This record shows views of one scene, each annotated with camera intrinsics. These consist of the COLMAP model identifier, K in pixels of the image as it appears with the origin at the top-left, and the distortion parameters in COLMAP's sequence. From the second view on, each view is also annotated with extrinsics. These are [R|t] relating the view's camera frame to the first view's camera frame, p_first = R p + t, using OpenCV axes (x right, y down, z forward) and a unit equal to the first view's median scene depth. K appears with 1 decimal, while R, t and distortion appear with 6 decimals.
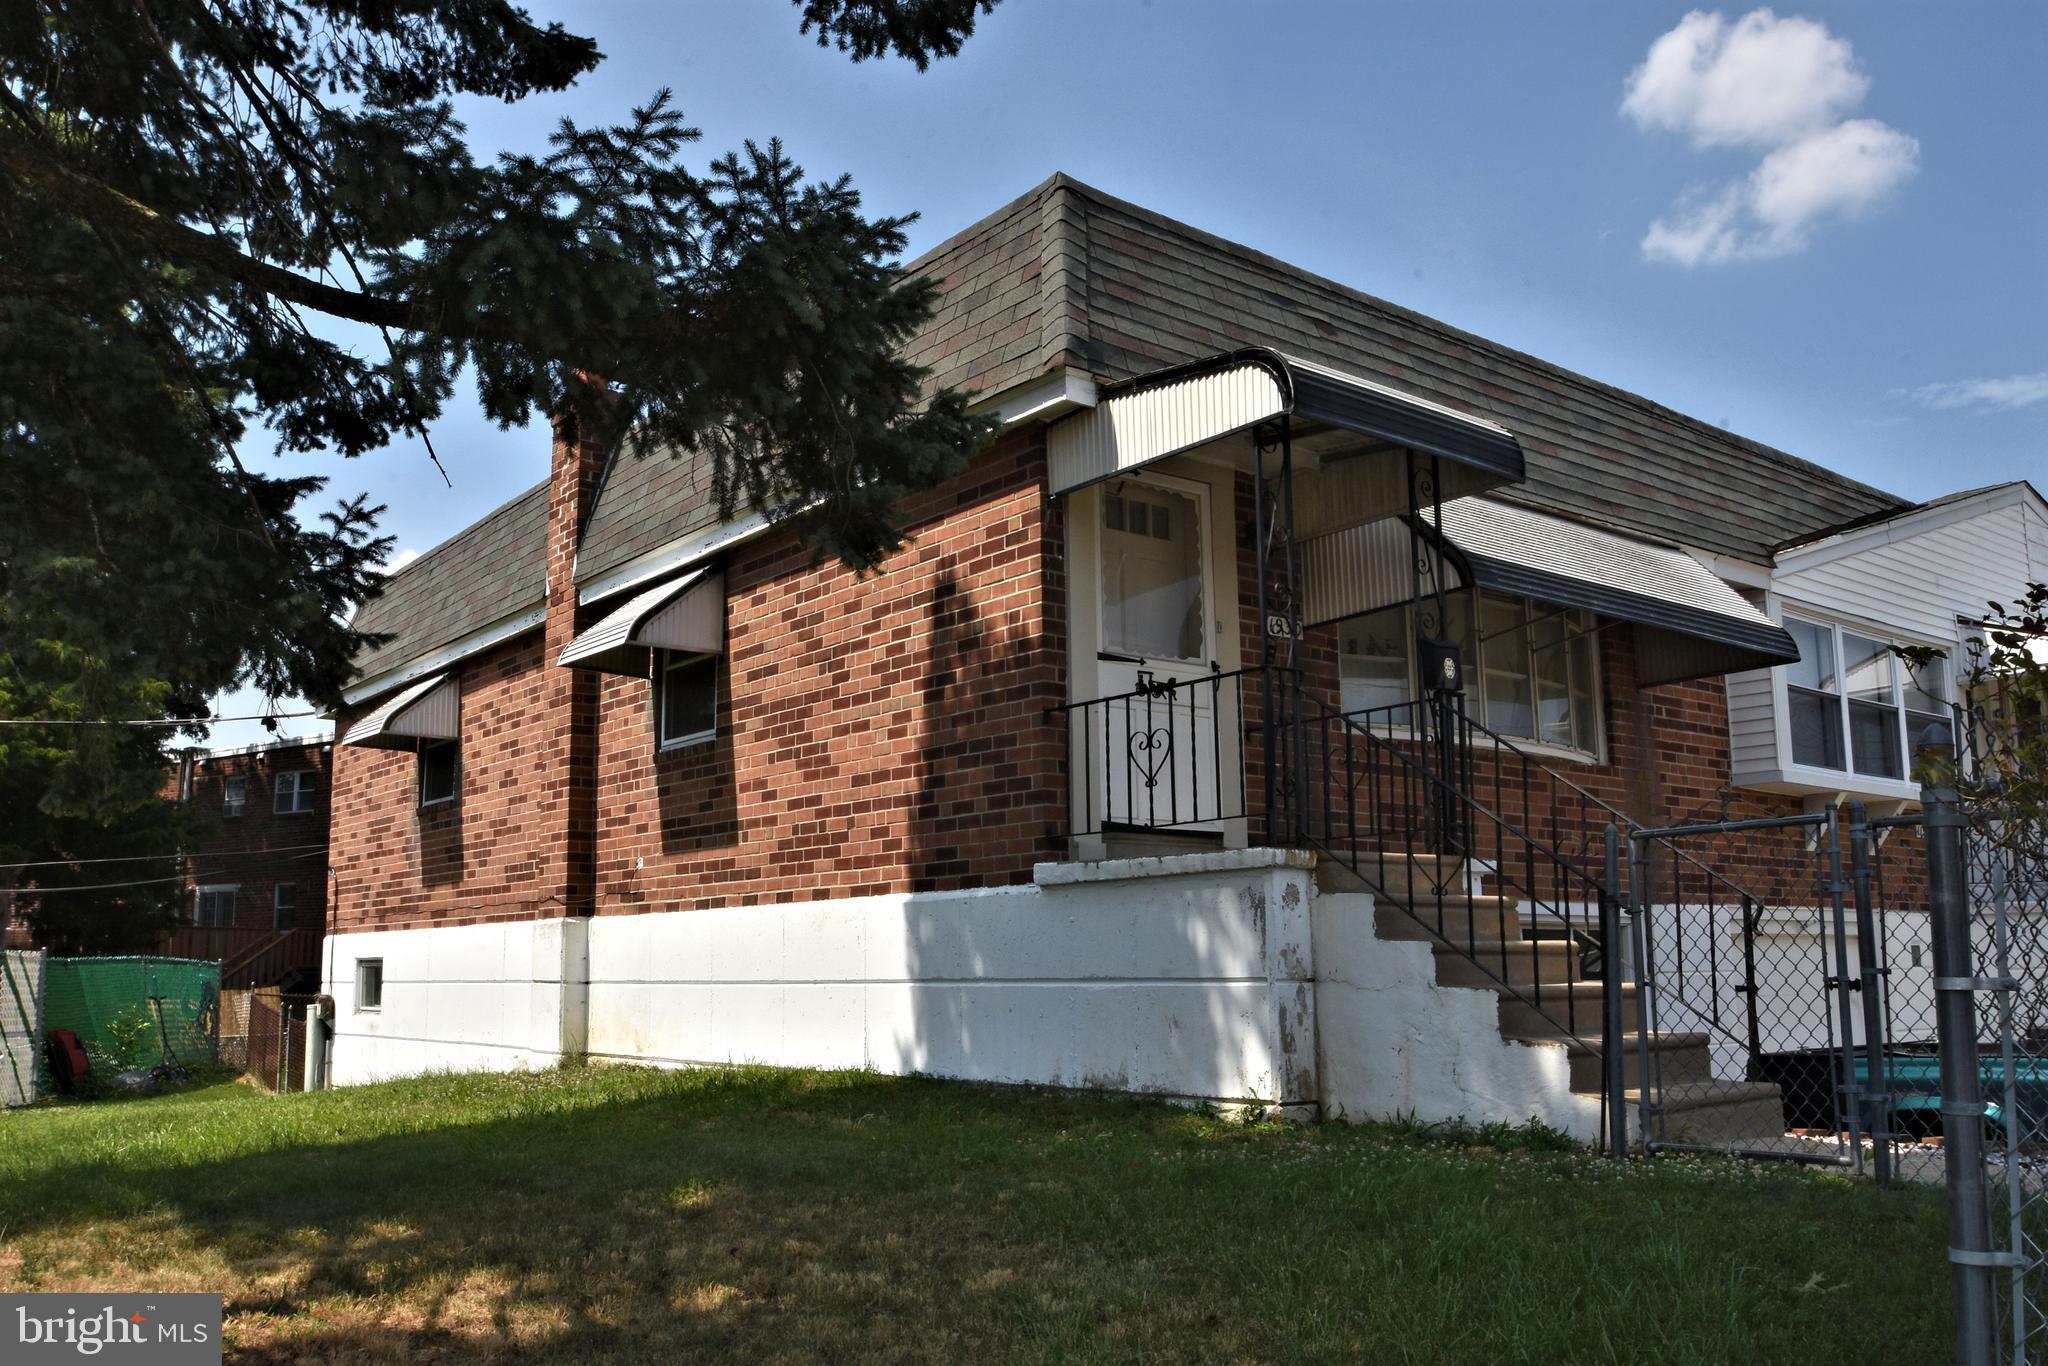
lens RADIAL K [[1688.3, 0, 992.7], [0, 1688.3, 728.4], [0, 0, 1]] dist [-0.029986, -0.001112]
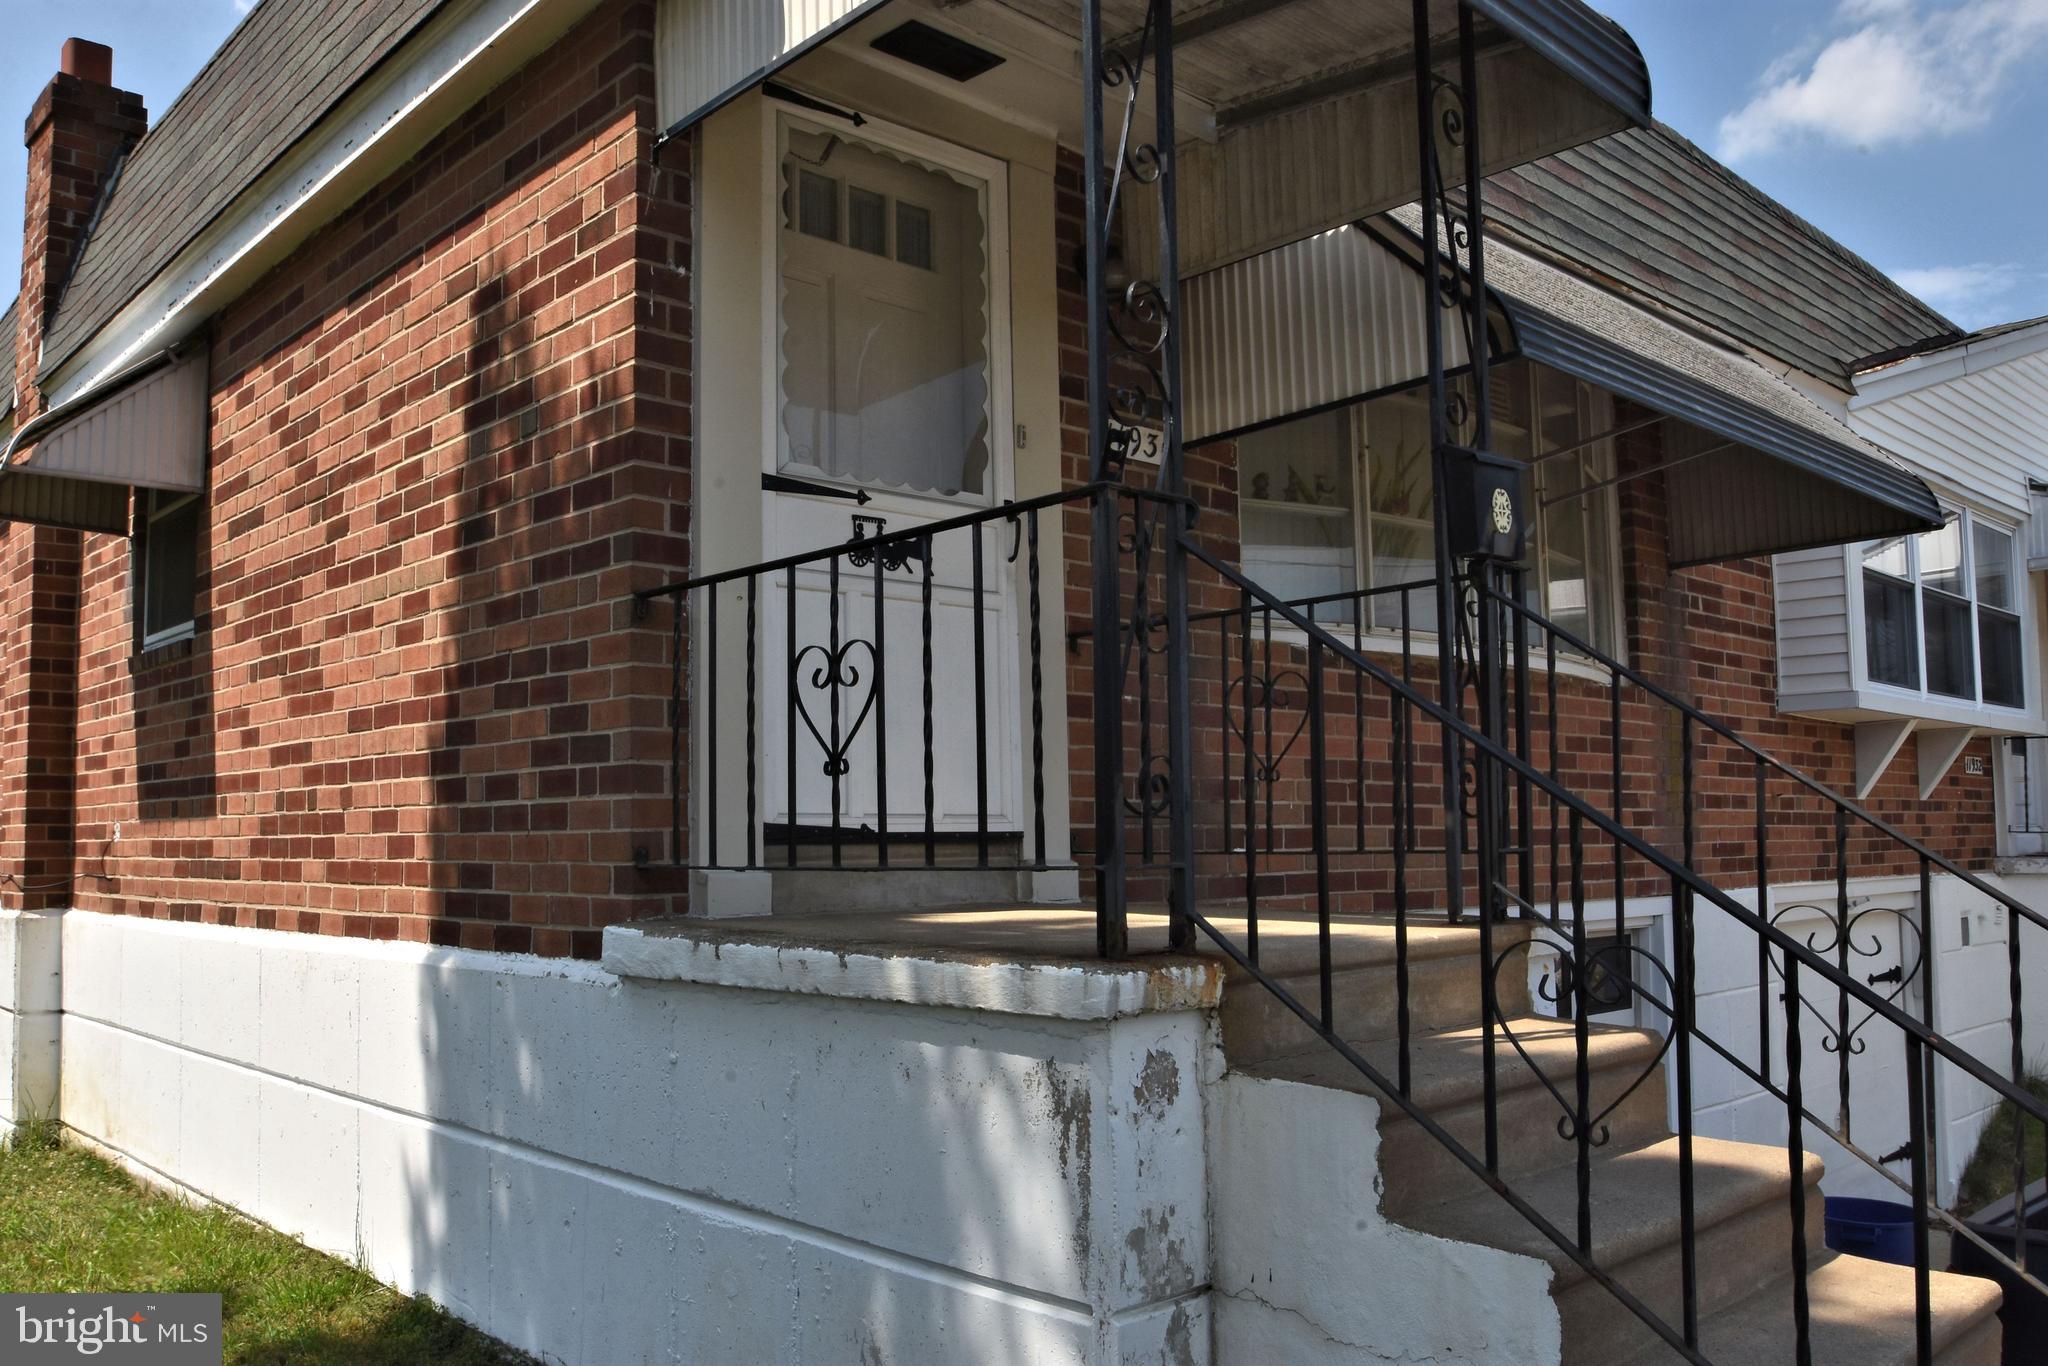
lens RADIAL K [[1601.7, 0, 989.6], [0, 1601.7, 729.9], [0, 0, 1]] dist [-0.032250, -0.000318]
pose [[0.996727, 0.002918, 0.080784, 0.077509], [-0.009049, 0.997095, 0.075634, -0.006225], [-0.080328, -0.076118, 0.993858, 0.459361]]
